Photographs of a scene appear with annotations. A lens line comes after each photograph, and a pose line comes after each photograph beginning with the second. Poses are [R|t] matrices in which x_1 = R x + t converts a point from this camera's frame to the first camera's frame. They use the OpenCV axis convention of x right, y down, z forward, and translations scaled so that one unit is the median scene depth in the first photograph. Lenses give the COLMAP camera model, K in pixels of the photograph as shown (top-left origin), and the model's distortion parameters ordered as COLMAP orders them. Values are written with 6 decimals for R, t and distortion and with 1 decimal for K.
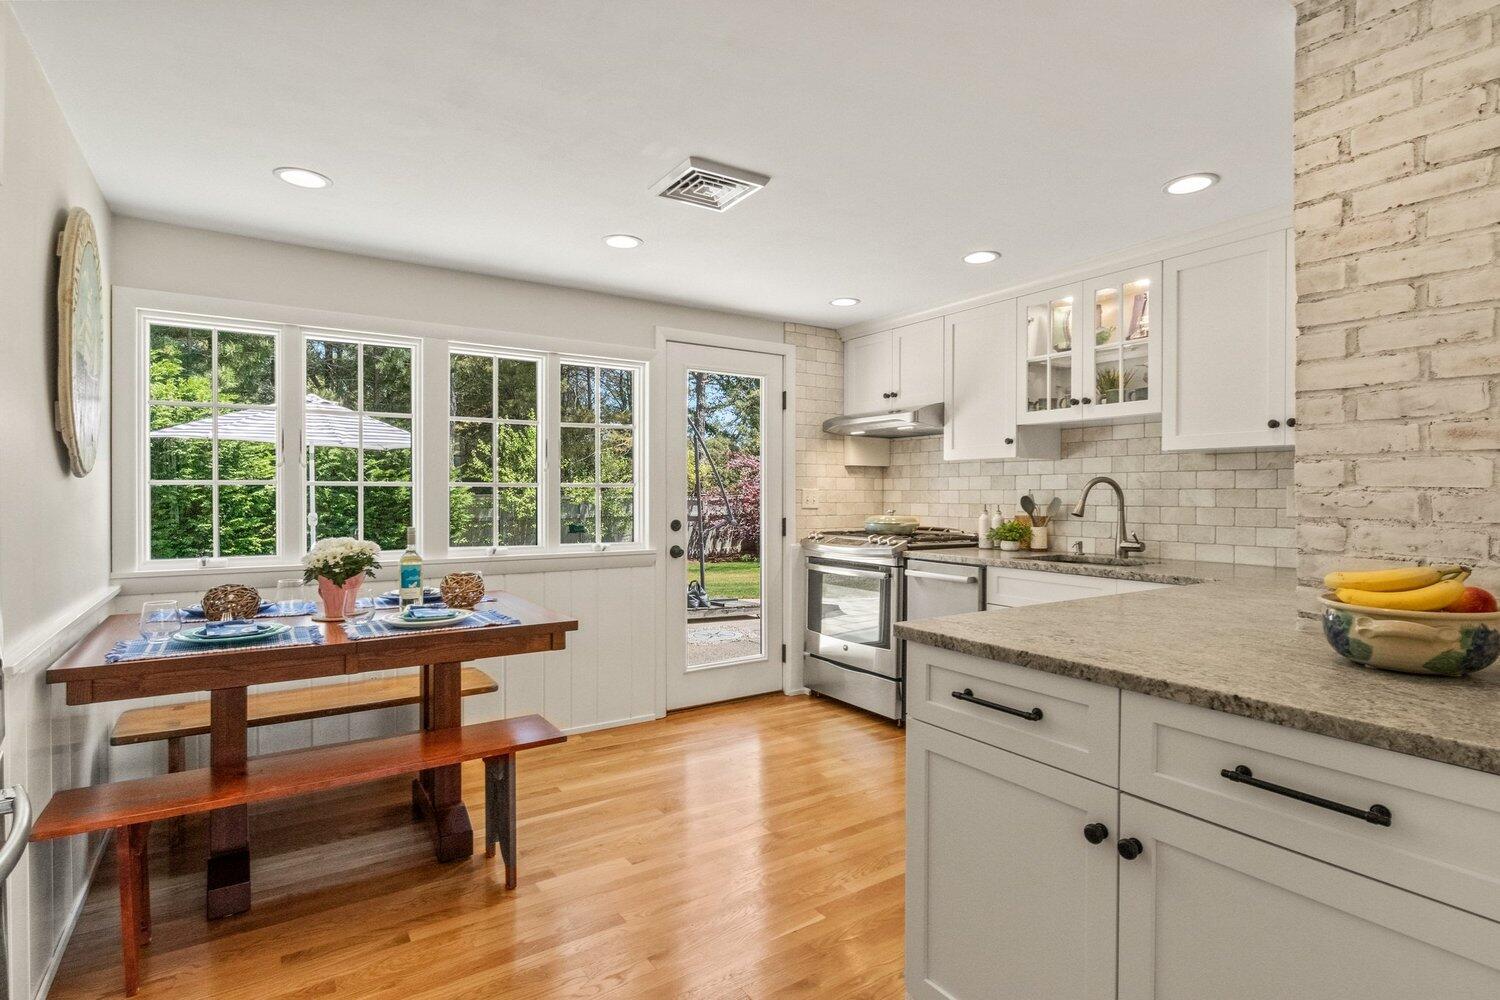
lens RADIAL K [[748.5, 0, 764.4], [0, 748.5, 498.4], [0, 0, 1]] dist [-0.004381, -0.002035]
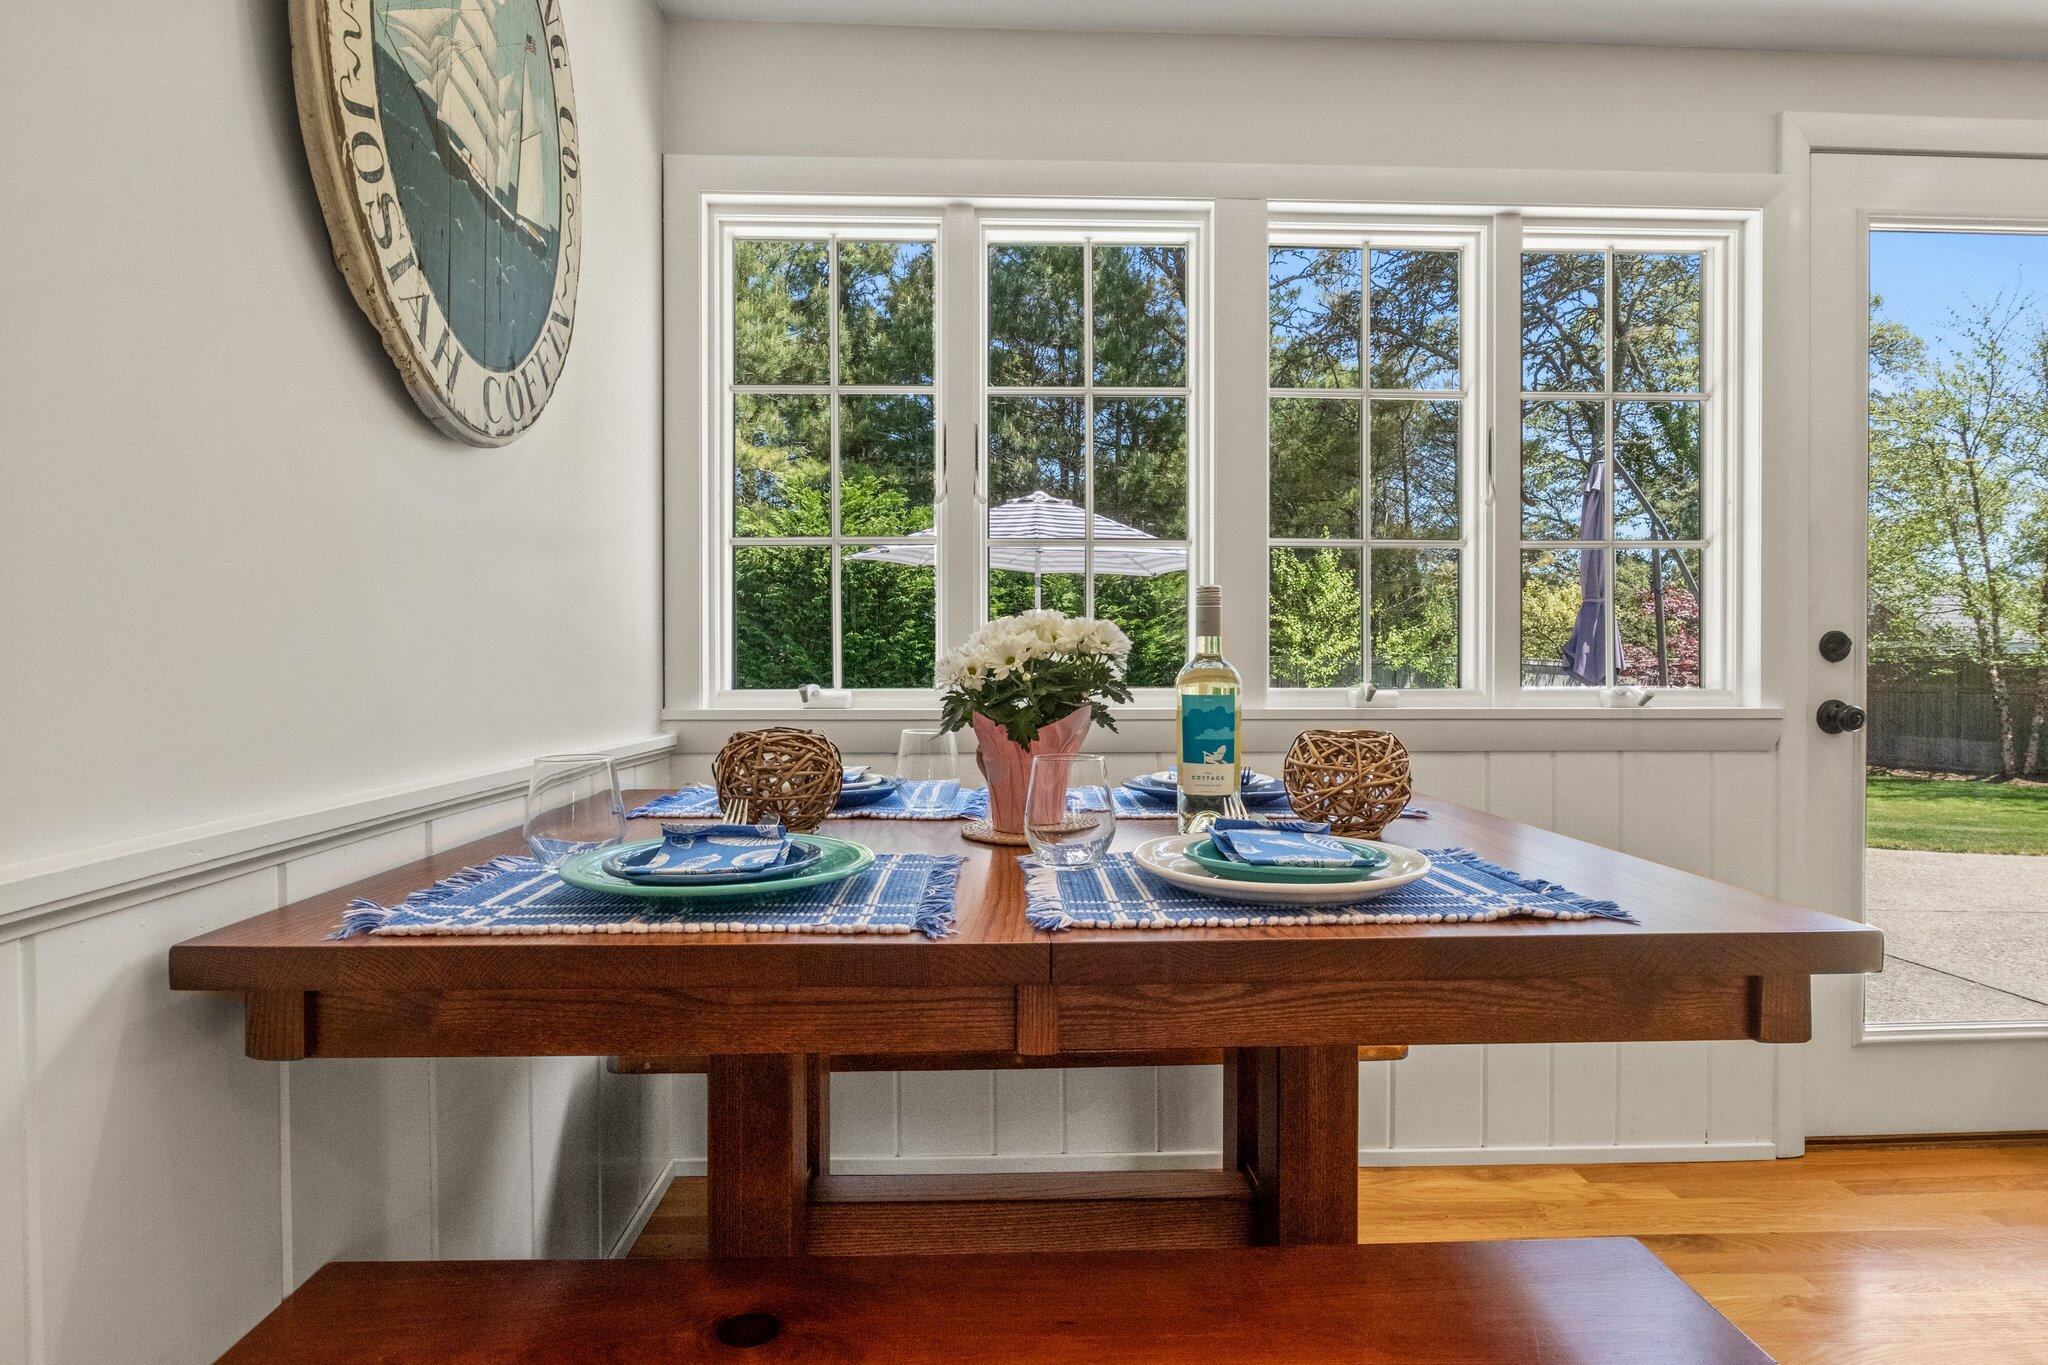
lens RADIAL K [[1021.9, 0, 1026.3], [0, 1021.9, 675.6], [0, 0, 1]] dist [-0.004381, -0.002035]
pose [[0.842411, 0.001705, -0.538833, -0.286667], [-0.000618, 0.999997, 0.002198, 0.077080], [0.538835, -0.001518, 0.842410, 0.552572]]
